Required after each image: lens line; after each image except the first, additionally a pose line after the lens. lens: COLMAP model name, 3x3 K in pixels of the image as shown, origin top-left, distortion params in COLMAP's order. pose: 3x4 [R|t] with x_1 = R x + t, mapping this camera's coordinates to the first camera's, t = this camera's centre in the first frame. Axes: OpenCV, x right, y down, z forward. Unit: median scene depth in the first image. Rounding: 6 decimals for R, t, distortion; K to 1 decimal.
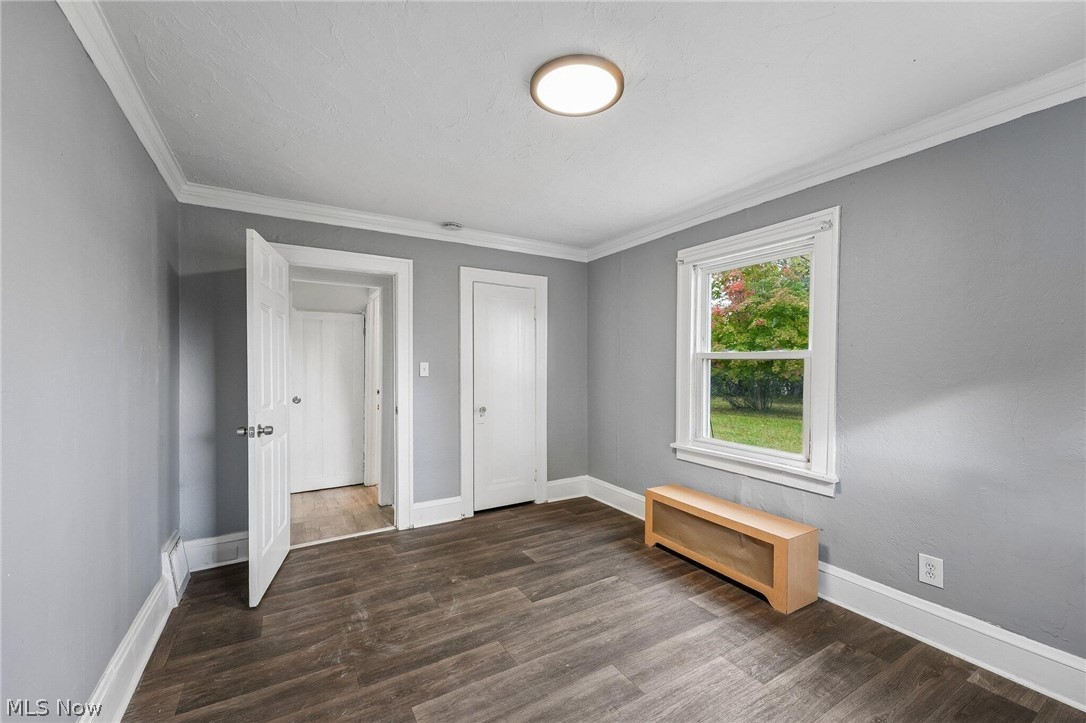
lens RADIAL K [[431.9, 0, 530.7], [0, 431.9, 362.4], [0, 0, 1]] dist [-0.000351, -0.000302]
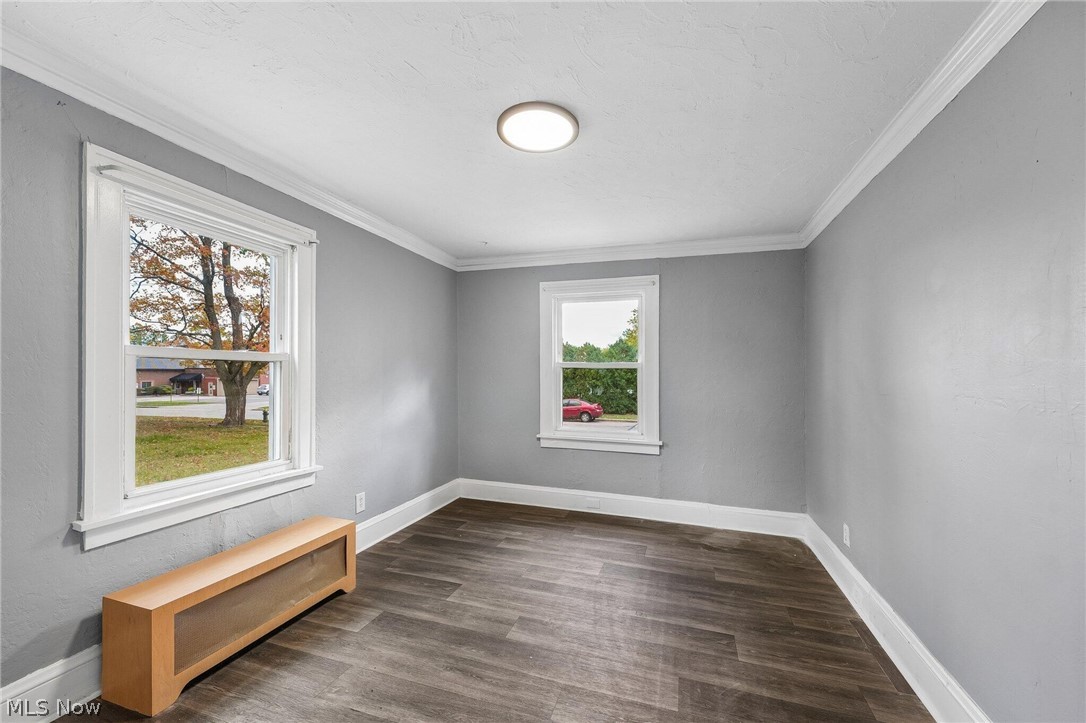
lens RADIAL K [[437.7, 0, 540.8], [0, 437.7, 370.3], [0, 0, 1]] dist [-0.000006, -0.000167]
pose [[-0.668005, 0.001010, 0.744156, -0.528775], [-0.005655, 0.999963, -0.006433, 0.014842], [-0.744135, -0.008506, -0.667975, 1.259305]]
